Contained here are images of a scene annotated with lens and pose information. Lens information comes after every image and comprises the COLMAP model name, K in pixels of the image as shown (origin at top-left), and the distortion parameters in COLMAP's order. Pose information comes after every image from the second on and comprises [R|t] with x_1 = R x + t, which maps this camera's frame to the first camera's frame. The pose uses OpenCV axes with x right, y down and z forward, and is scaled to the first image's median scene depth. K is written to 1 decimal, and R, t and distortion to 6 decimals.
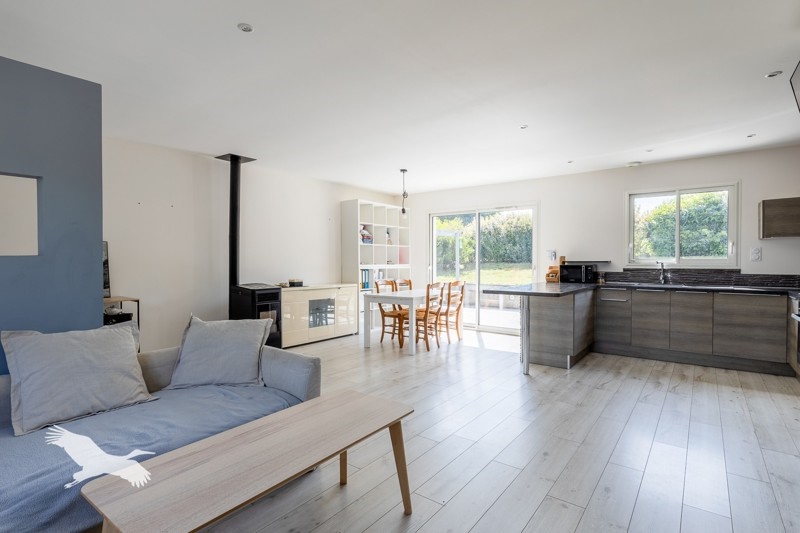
lens RADIAL K [[402.5, 0, 400.0], [0, 402.5, 266.5], [0, 0, 1]] dist [0.000458, 0.000090]
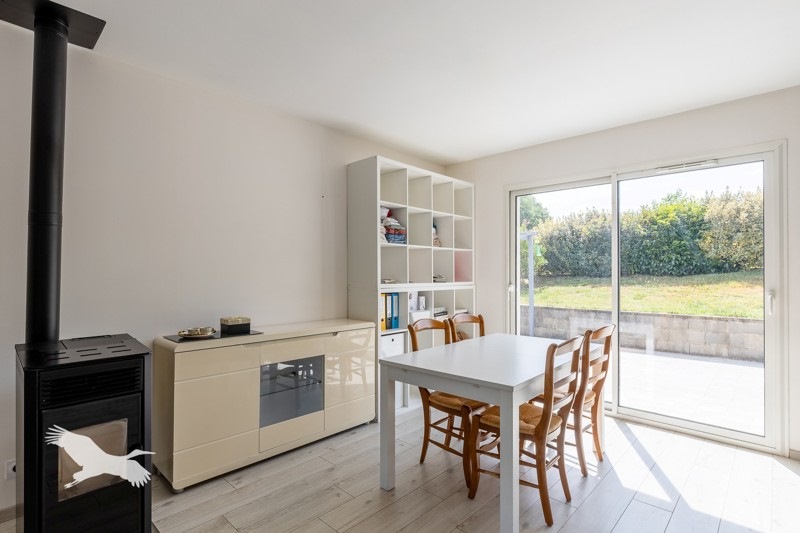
lens RADIAL K [[402.5, 0, 400.0], [0, 402.5, 266.5], [0, 0, 1]] dist [0.000458, 0.000090]
pose [[0.994139, -0.002022, -0.108093, -0.021923], [-0.001305, 0.999528, -0.030698, -0.012280], [0.108104, 0.030659, 0.993667, 0.540114]]
